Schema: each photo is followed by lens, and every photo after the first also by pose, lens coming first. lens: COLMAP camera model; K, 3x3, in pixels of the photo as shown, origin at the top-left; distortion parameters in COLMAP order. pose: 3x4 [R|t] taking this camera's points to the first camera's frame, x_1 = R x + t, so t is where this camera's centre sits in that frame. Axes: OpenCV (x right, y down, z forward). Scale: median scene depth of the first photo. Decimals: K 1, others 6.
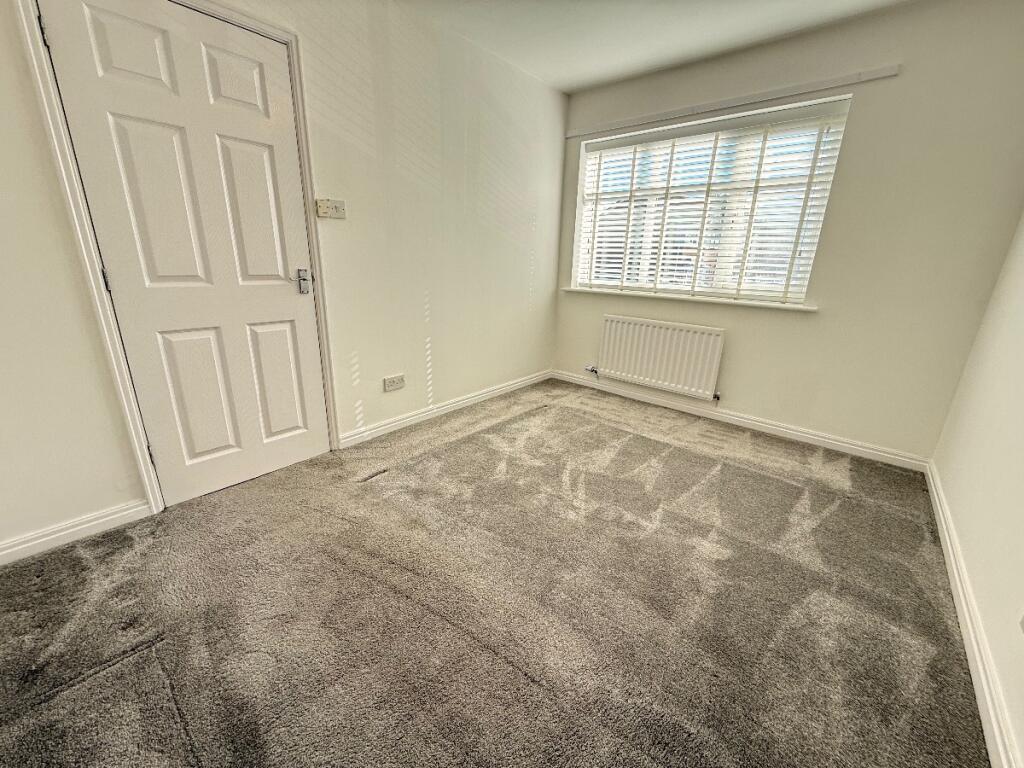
lens RADIAL K [[408.3, 0, 510.2], [0, 408.3, 383.3], [0, 0, 1]] dist [-0.000150, 0.000482]
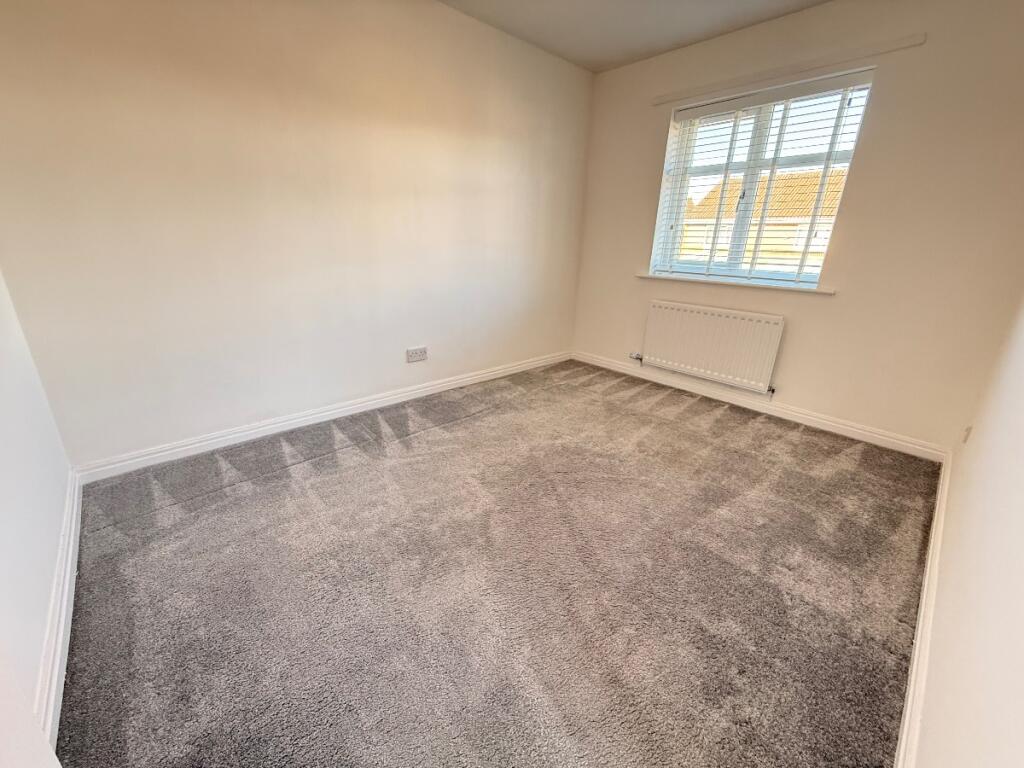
lens RADIAL K [[429.9, 0, 513.1], [0, 429.9, 386.0], [0, 0, 1]] dist [-0.000156, -0.000953]
pose [[0.987928, 0.039666, -0.149748, 0.104906], [-0.036091, 0.998997, 0.026522, 0.030150], [0.150650, -0.020797, 0.988368, -0.085214]]
